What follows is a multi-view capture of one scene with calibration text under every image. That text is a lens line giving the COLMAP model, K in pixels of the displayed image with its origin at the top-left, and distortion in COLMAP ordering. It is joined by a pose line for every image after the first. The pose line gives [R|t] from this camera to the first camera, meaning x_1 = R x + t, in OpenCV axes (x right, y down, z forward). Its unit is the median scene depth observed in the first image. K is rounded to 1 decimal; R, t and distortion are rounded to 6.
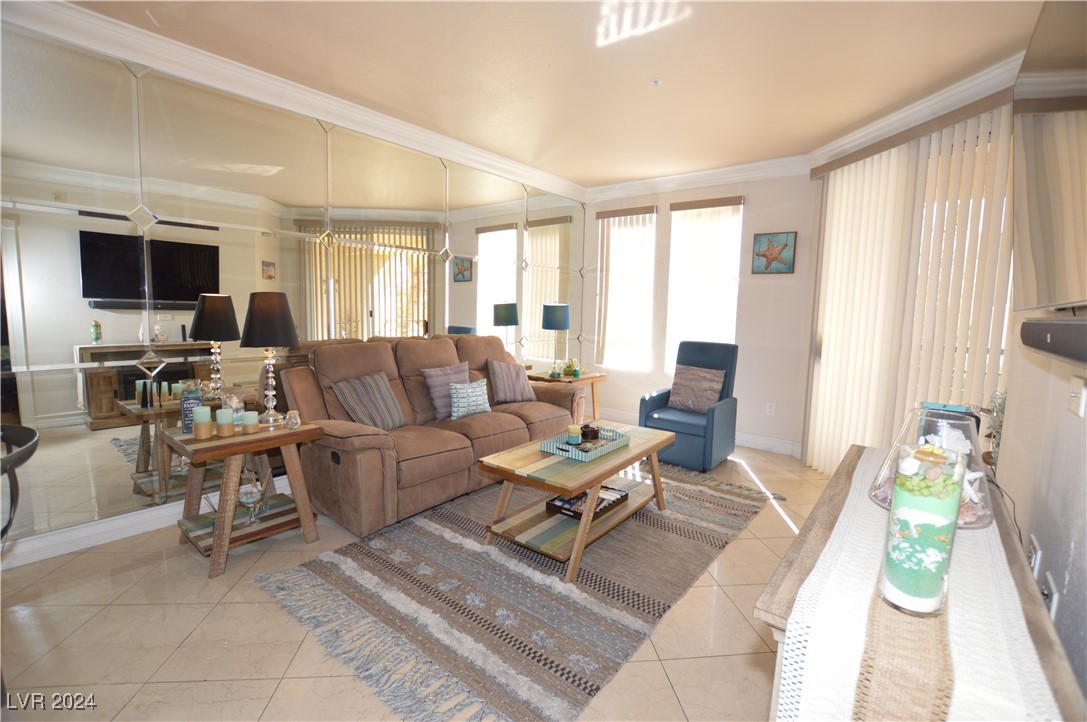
lens RADIAL K [[488.7, 0, 544.0], [0, 488.7, 358.9], [0, 0, 1]] dist [-0.003398, 0.000010]
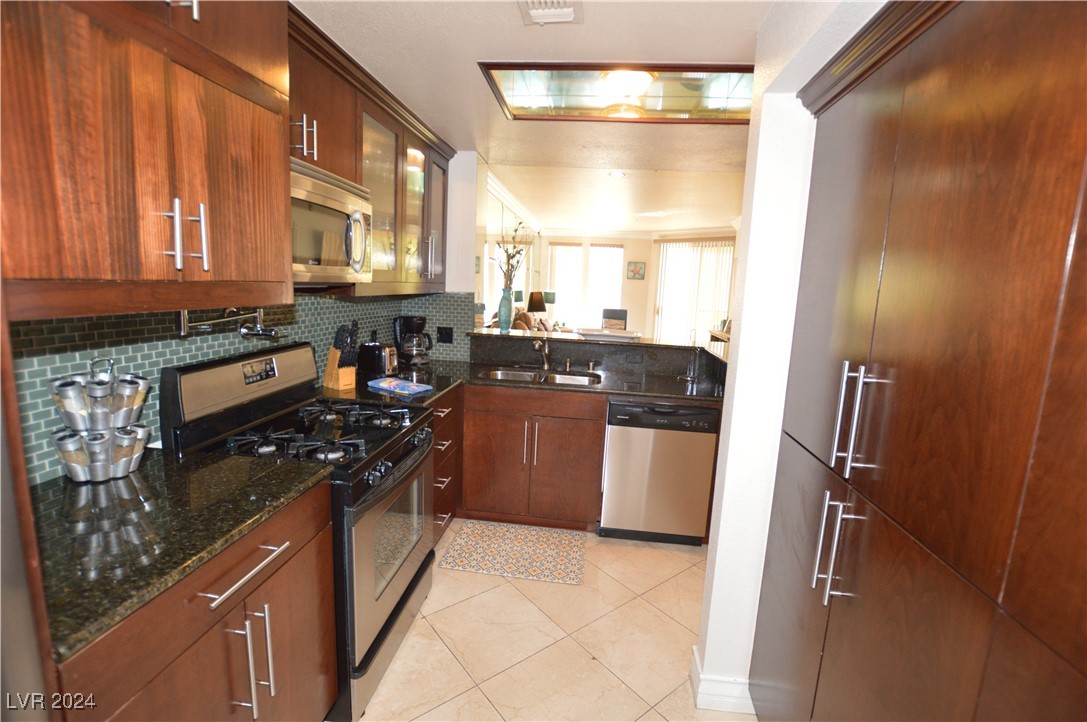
lens RADIAL K [[488.7, 0, 543.6], [0, 488.7, 357.7], [0, 0, 1]] dist [-0.003398, 0.000010]
pose [[0.851886, -0.067964, 0.519298, -1.119241], [0.031424, 0.996391, 0.078855, 0.000757], [-0.522783, -0.050858, 0.850947, -0.761333]]
